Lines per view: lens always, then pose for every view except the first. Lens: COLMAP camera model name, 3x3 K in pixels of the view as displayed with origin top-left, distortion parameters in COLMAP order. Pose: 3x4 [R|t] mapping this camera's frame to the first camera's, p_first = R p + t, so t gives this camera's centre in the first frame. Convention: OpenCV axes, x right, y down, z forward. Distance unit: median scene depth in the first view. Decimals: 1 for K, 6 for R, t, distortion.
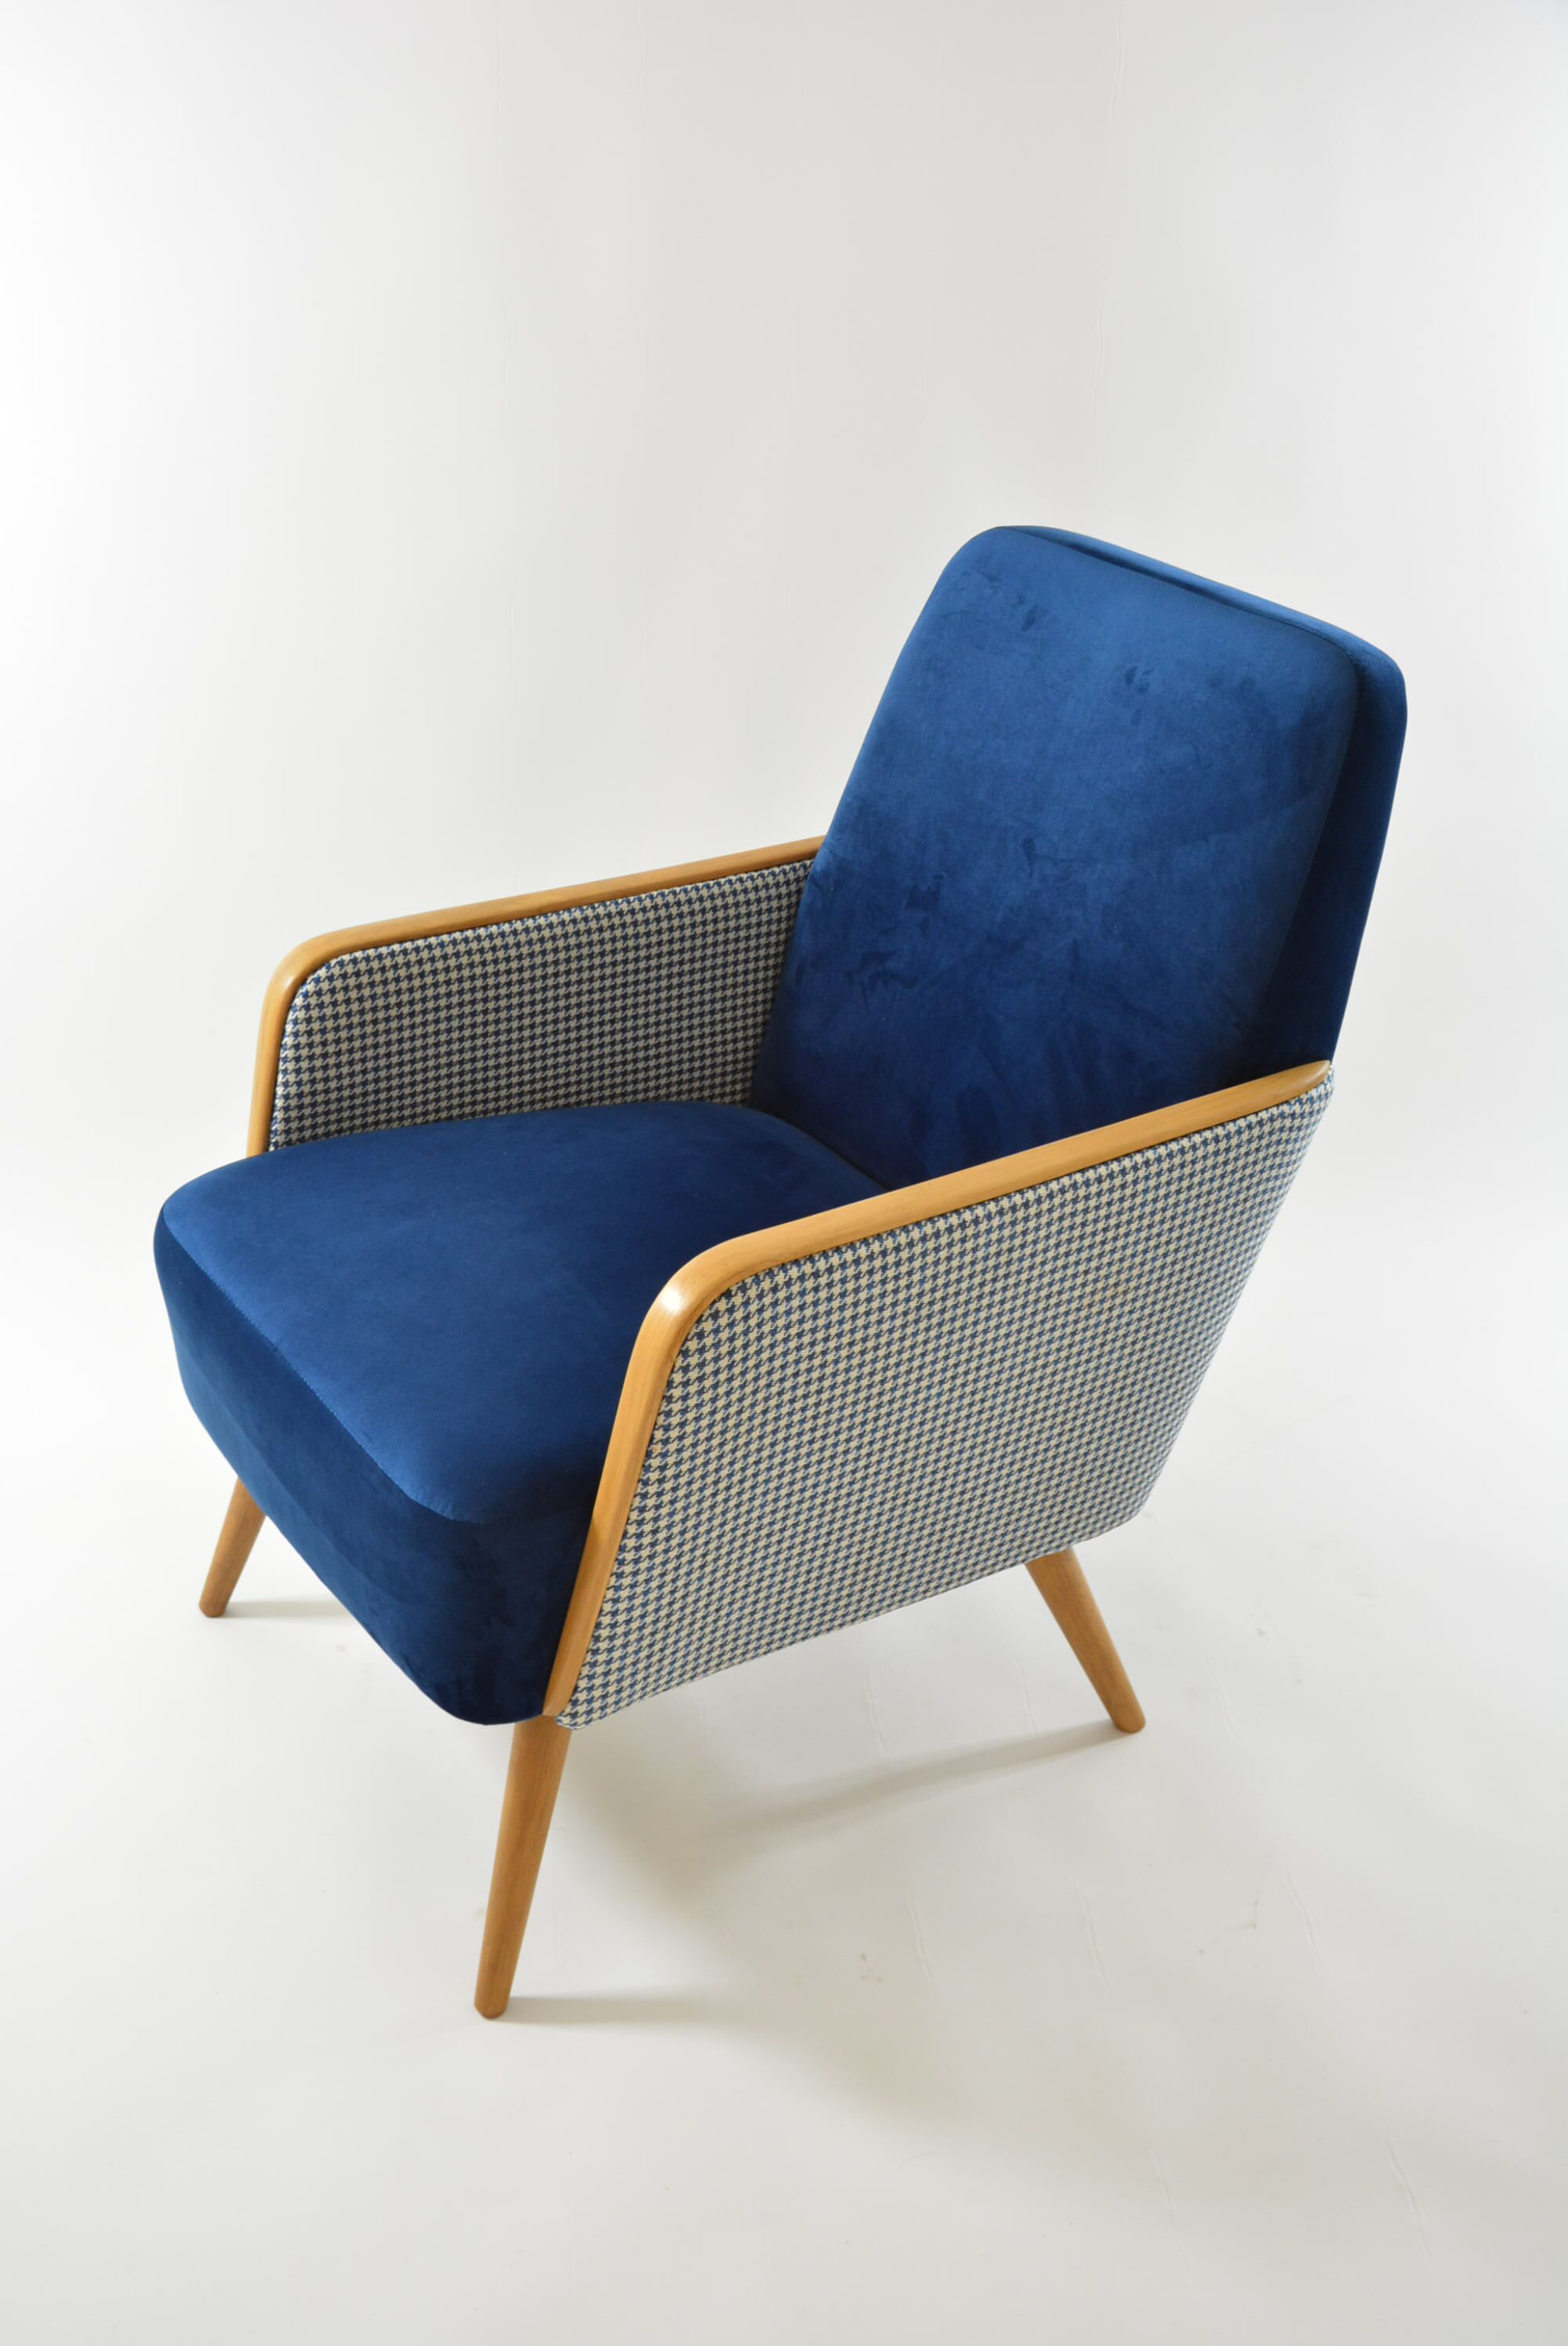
lens RADIAL K [[2800.8, 0, 770.2], [0, 2800.8, 1173.8], [0, 0, 1]] dist [0.075473, 0.000000]
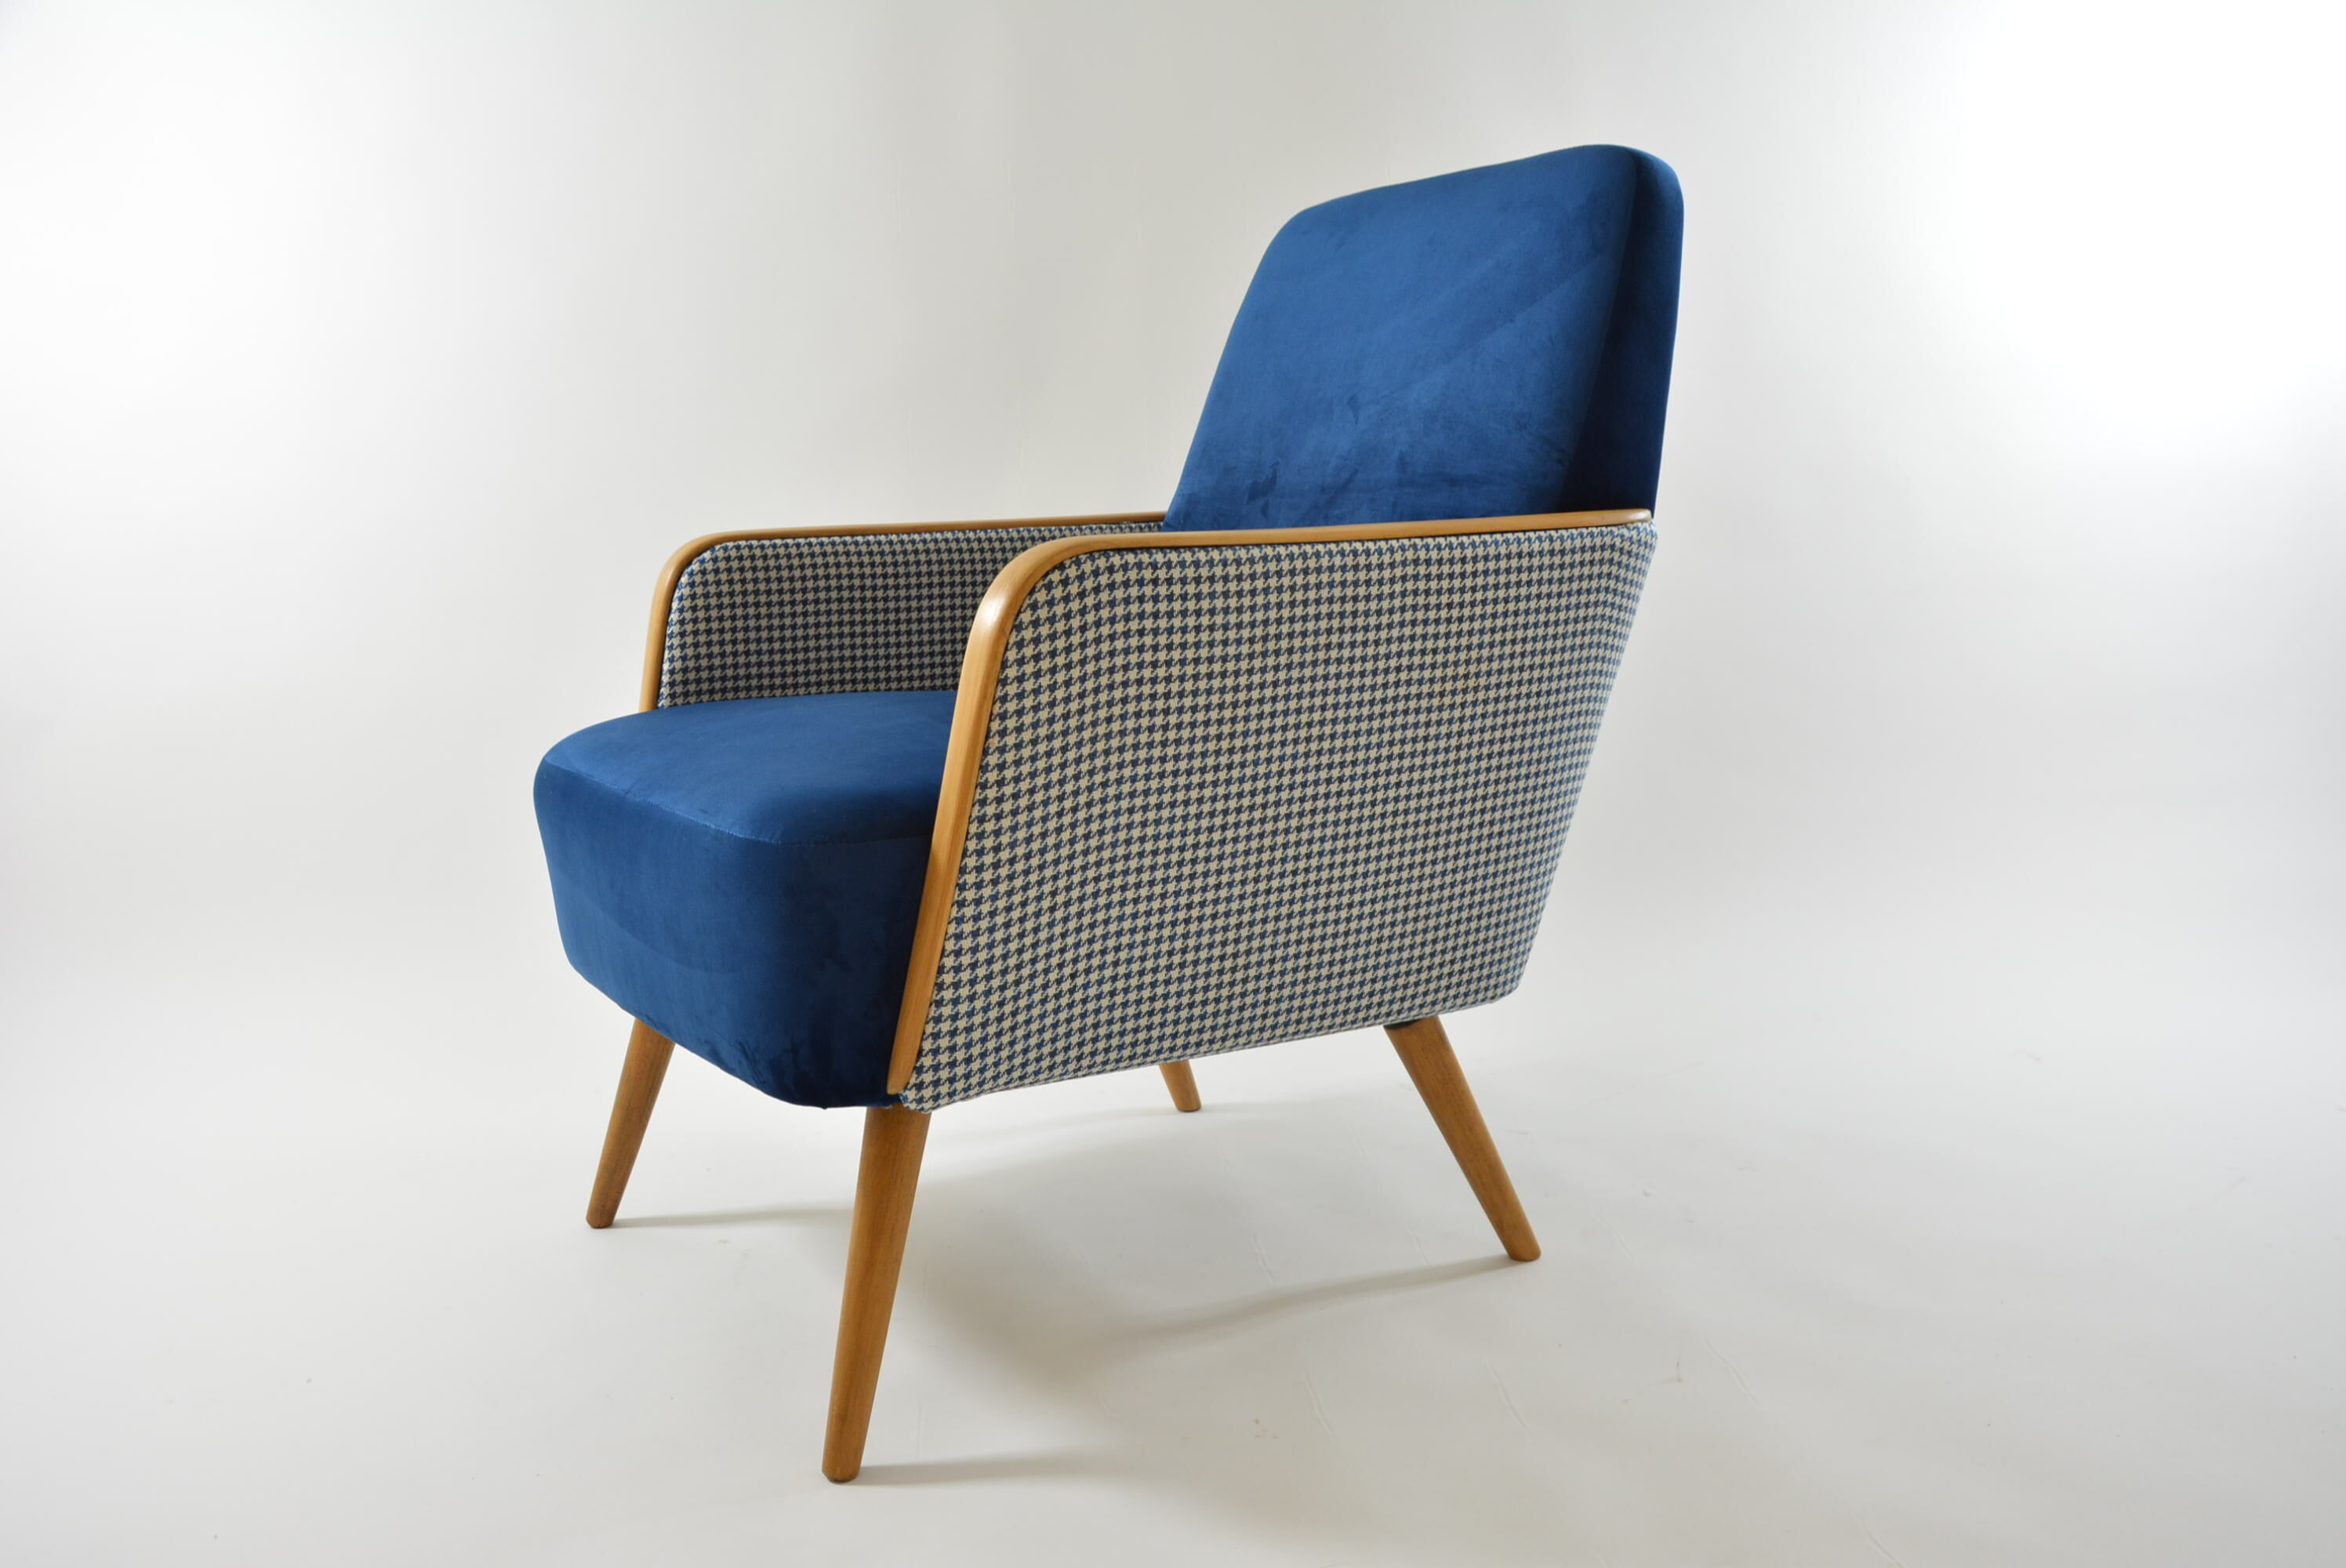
lens RADIAL K [[2069.7, 0, 1193.9], [0, 2069.7, 781.5], [0, 0, 1]] dist [0.003320, 0.001219]
pose [[0.998740, -0.050008, 0.004205, 0.020292], [0.048606, 0.943064, -0.329042, 0.297217], [0.012489, 0.328832, 0.944306, 0.297415]]
